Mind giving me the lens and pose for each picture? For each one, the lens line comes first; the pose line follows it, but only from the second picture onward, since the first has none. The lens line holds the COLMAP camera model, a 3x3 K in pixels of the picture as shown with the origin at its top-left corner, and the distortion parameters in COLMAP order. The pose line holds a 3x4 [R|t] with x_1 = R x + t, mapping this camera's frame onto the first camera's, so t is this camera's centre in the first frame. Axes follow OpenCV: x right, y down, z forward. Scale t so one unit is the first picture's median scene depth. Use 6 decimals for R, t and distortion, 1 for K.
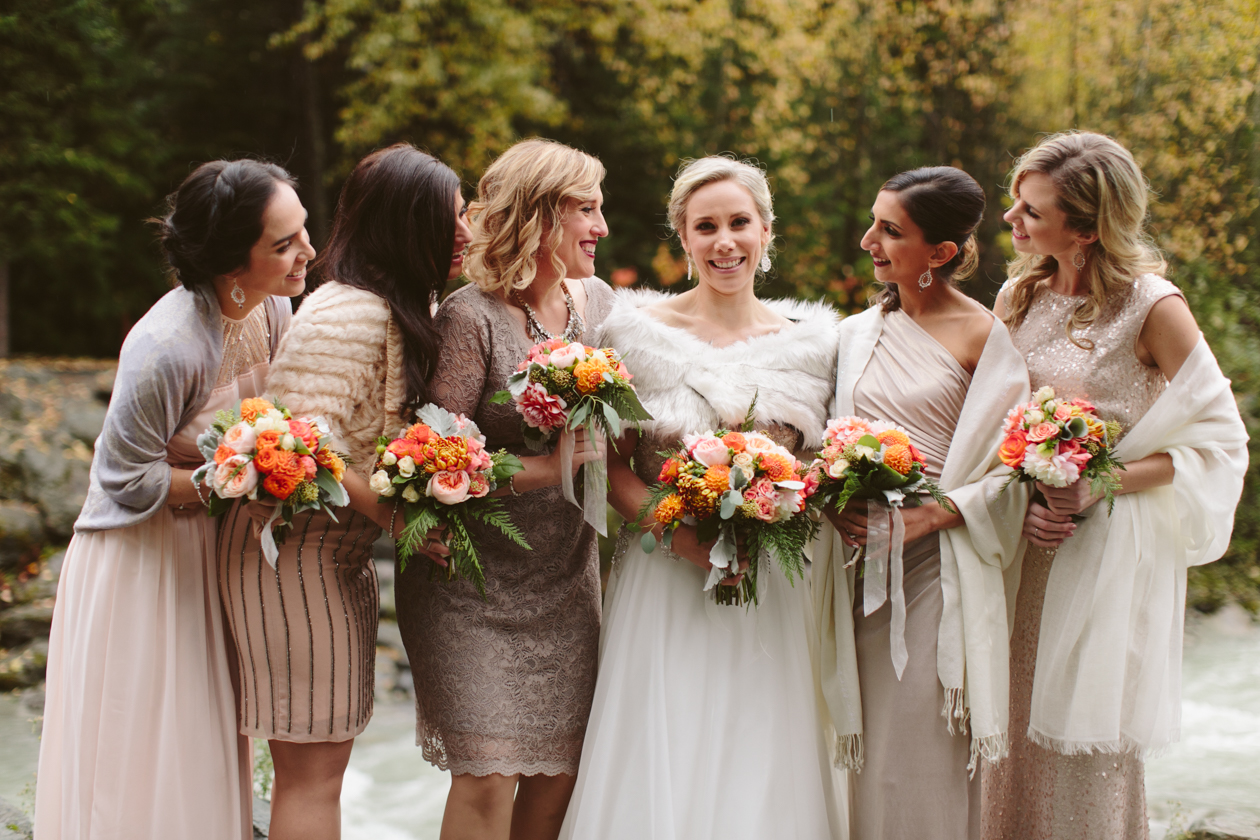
lens RADIAL K [[1872.6, 0, 630.0], [0, 1872.6, 420.0], [0, 0, 1]] dist [-0.198513, 0.591017]
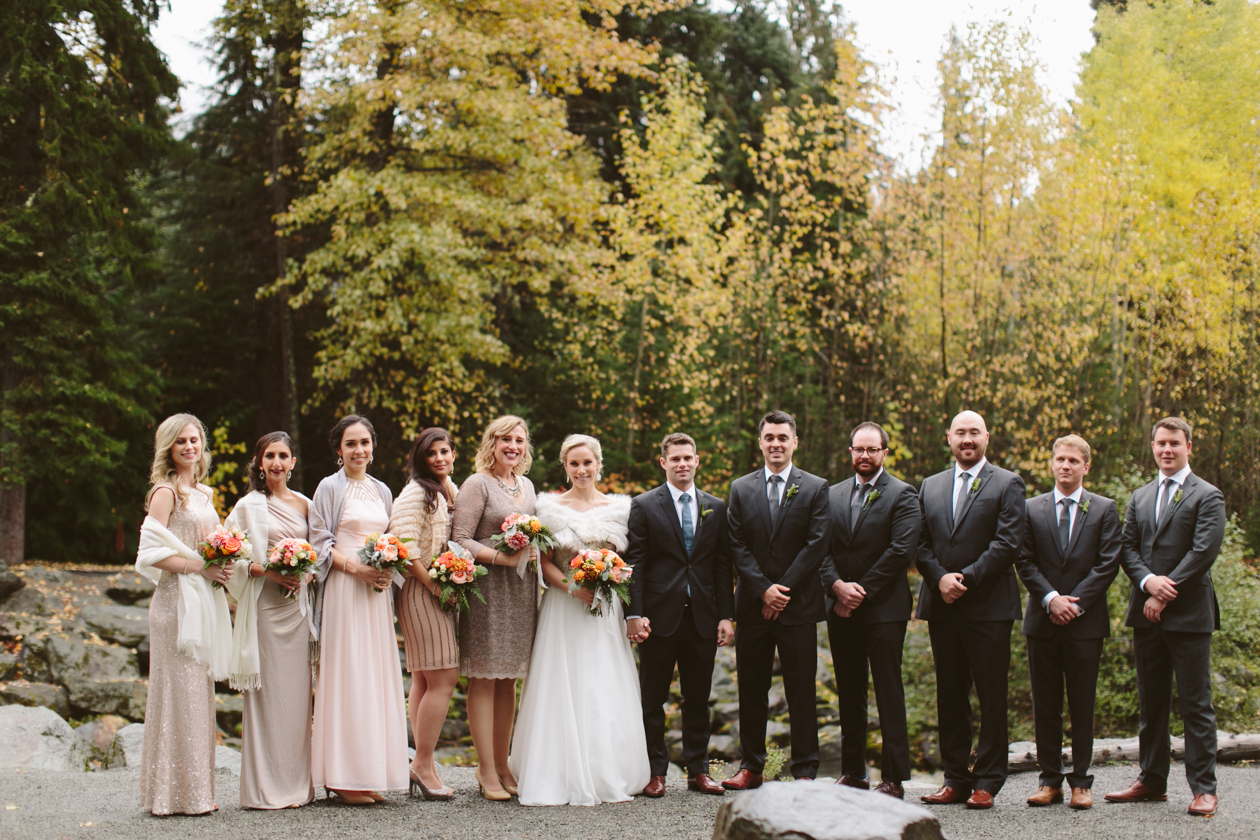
lens RADIAL K [[1872.6, 0, 630.0], [0, 1872.6, 420.0], [0, 0, 1]] dist [-0.198513, 0.591017]
pose [[0.999470, 0.000699, 0.032558, 0.003841], [0.003135, 0.993060, -0.117564, 0.015565], [-0.032414, 0.117604, 0.992531, -0.175022]]
